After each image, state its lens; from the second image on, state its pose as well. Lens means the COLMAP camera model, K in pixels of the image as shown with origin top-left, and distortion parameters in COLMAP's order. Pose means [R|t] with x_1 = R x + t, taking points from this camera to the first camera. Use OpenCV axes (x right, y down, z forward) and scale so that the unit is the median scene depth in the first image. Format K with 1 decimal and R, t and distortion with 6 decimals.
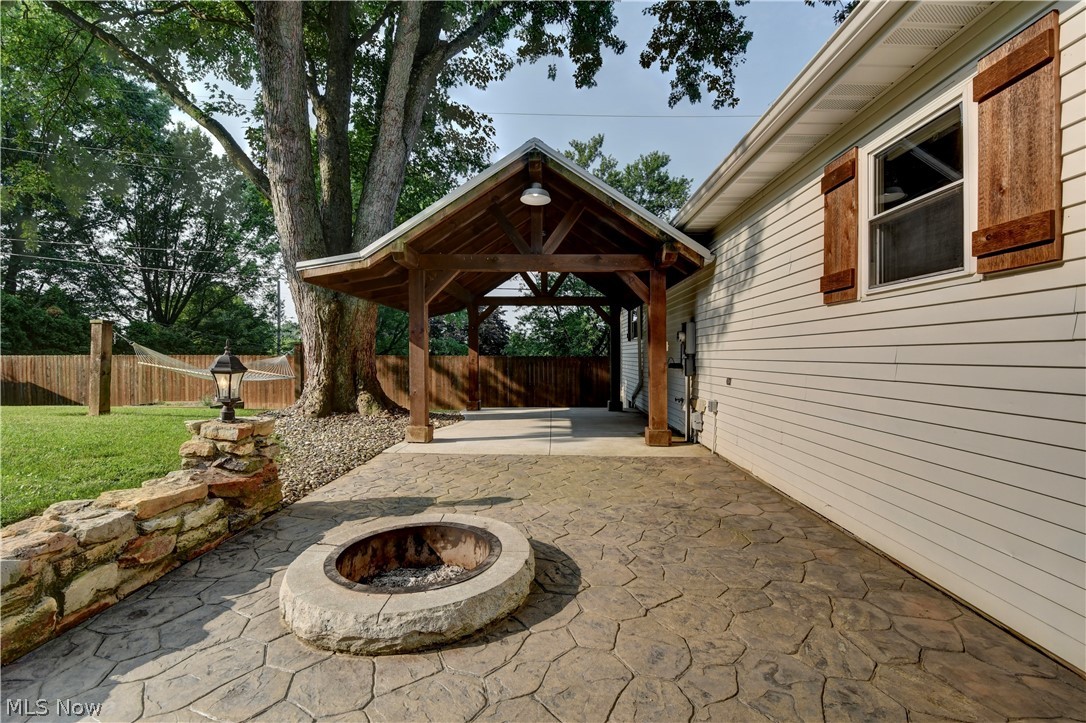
lens RADIAL K [[483.3, 0, 547.4], [0, 483.3, 358.7], [0, 0, 1]] dist [-0.000847, -0.010454]
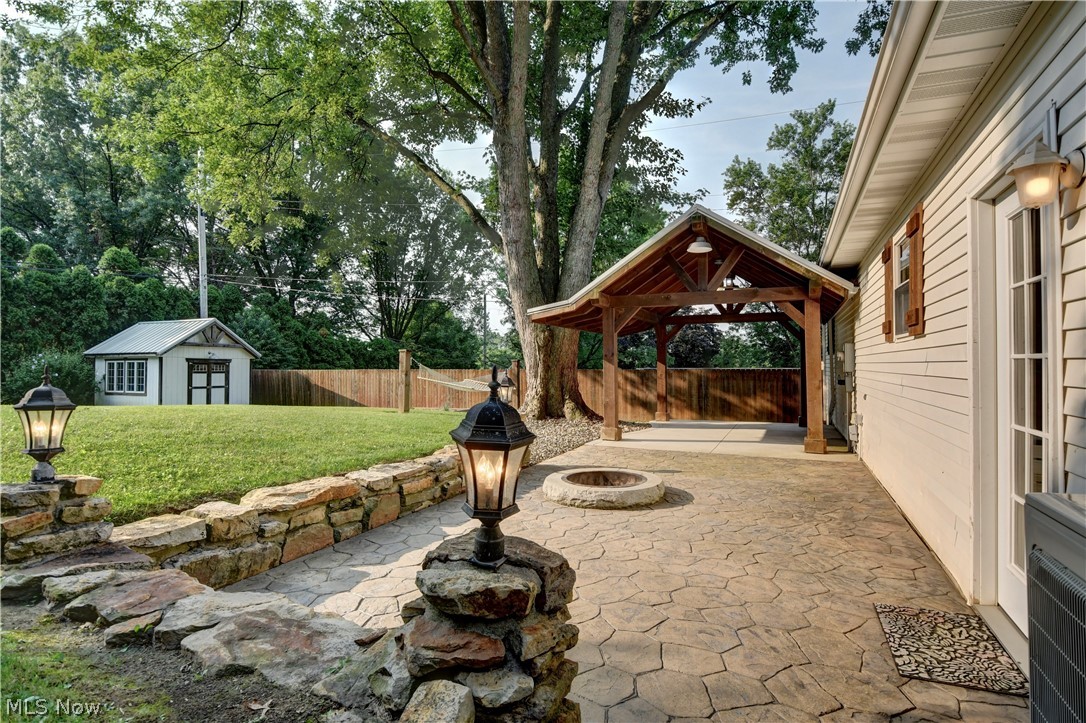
lens RADIAL K [[591.3, 0, 543.5], [0, 591.3, 360.8], [0, 0, 1]] dist [0.010538, -0.000536]
pose [[0.925210, -0.006194, -0.379406, 0.090057], [0.001936, 0.999931, -0.011602, -0.011768], [0.379452, 0.010000, 0.925157, -0.284725]]
